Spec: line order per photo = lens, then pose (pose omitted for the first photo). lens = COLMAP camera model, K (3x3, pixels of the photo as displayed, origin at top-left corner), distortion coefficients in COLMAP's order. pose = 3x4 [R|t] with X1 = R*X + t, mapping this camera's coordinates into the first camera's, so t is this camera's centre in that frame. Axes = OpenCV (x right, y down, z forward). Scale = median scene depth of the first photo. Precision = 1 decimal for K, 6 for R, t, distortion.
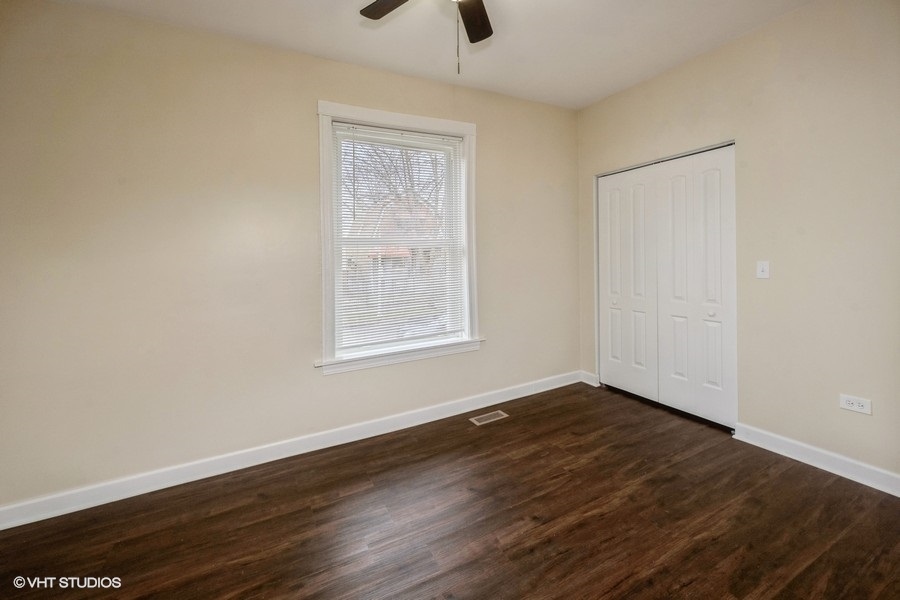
lens RADIAL K [[366.1, 0, 439.3], [0, 366.1, 288.8], [0, 0, 1]] dist [0.001124, -0.000675]
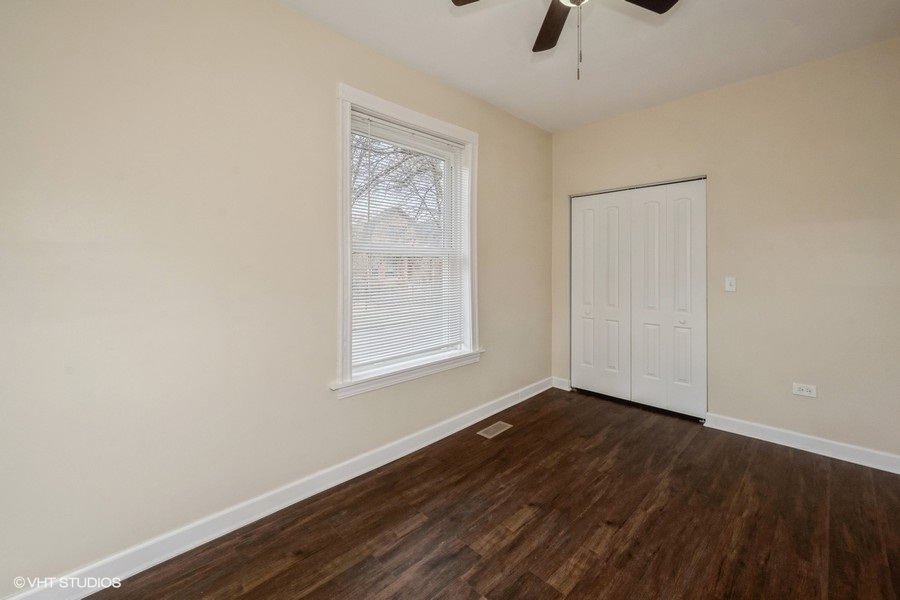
lens RADIAL K [[366.1, 0, 448.2], [0, 366.1, 296.2], [0, 0, 1]] dist [0.001124, -0.000675]
pose [[0.958274, 0.005334, 0.285802, -0.339586], [-0.001827, 0.999920, -0.012537, 0.004401], [-0.285846, 0.011492, 0.958207, 0.102058]]
